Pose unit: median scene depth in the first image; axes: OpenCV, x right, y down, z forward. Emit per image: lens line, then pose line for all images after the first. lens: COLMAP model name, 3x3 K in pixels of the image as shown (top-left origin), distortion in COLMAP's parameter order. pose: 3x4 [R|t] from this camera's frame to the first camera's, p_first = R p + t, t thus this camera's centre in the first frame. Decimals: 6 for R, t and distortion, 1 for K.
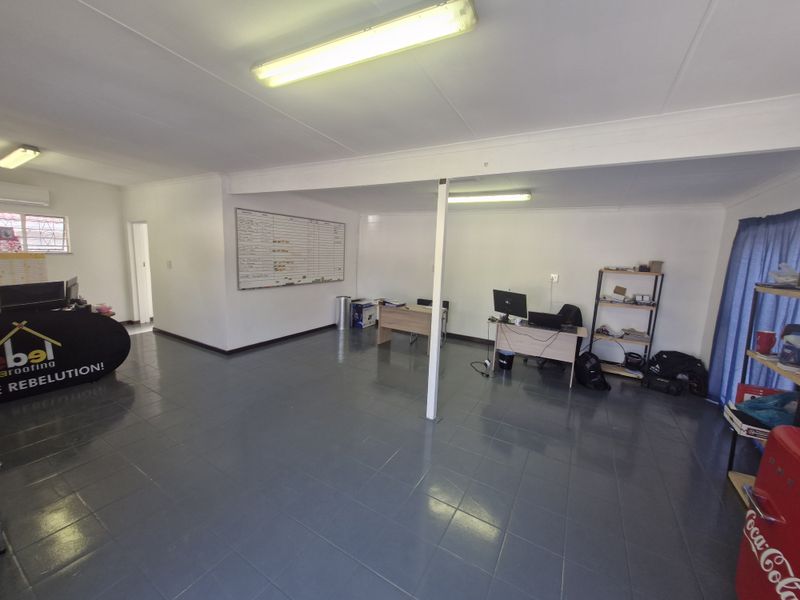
lens RADIAL K [[314.1, 0, 398.9], [0, 314.1, 296.2], [0, 0, 1]] dist [-0.000060, -0.000758]
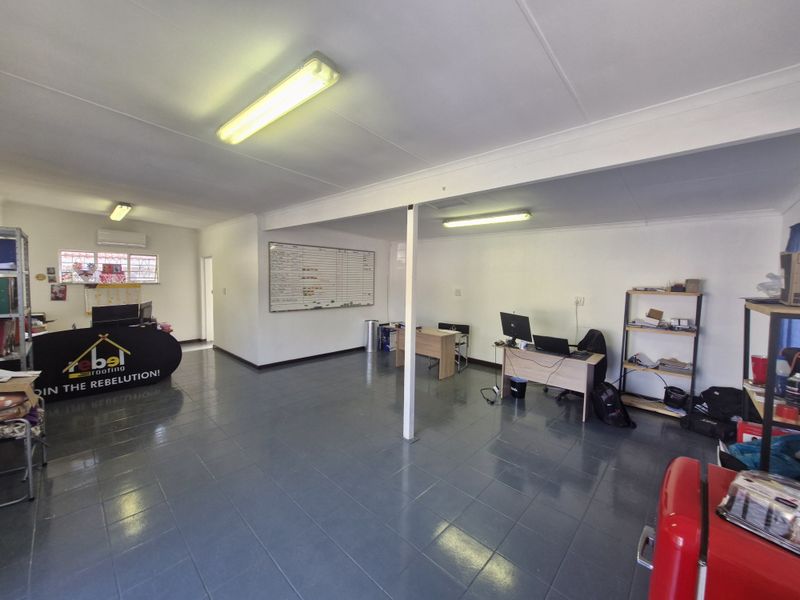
lens RADIAL K [[314.1, 0, 398.2], [0, 314.1, 298.0], [0, 0, 1]] dist [-0.000060, -0.000758]
pose [[0.975333, -0.007214, -0.220621, 0.200198], [-0.011411, 0.996482, -0.083027, 0.018198], [0.220444, 0.083497, 0.971819, -0.010882]]
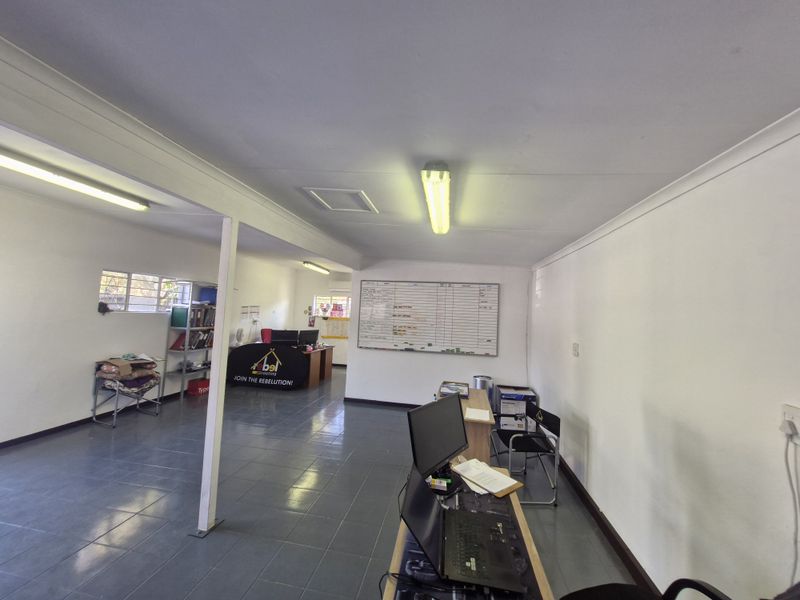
lens RADIAL K [[314.1, 0, 401.9], [0, 314.1, 298.6], [0, 0, 1]] dist [-0.000060, -0.000758]
pose [[0.356819, -0.059517, -0.932276, 0.672990], [-0.162374, 0.978826, -0.124635, -0.080481], [0.919954, 0.195850, 0.339599, 0.725410]]
